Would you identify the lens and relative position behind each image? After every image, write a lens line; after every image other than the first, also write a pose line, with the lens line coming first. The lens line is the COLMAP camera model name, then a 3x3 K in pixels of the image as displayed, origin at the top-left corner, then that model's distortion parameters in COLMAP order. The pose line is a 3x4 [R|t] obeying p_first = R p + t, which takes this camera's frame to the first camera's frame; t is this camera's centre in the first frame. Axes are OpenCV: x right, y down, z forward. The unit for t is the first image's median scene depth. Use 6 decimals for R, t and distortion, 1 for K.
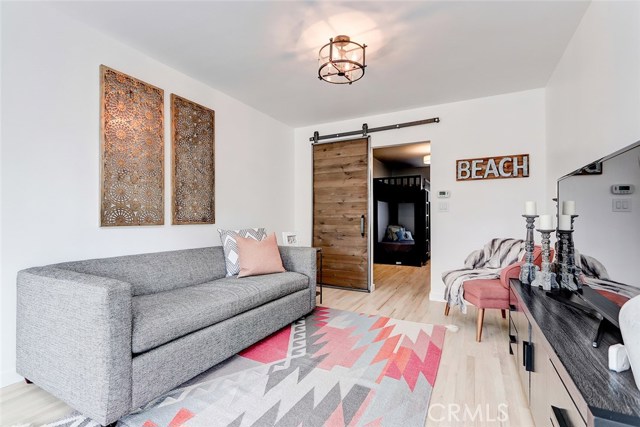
lens RADIAL K [[309.7, 0, 323.0], [0, 309.7, 215.5], [0, 0, 1]] dist [-0.000017, -0.000017]
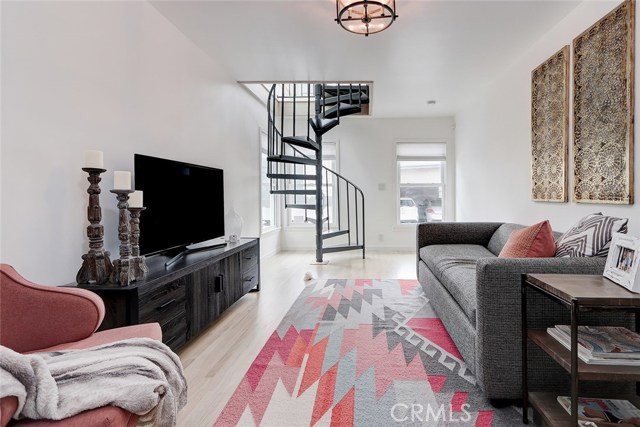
lens RADIAL K [[309.7, 0, 320.6], [0, 309.7, 207.4], [0, 0, 1]] dist [-0.000017, -0.000017]
pose [[-0.953218, 0.011581, -0.302062, 0.438963], [0.004453, 0.999695, 0.024278, 0.023855], [0.302252, 0.021797, -0.952979, 1.774239]]
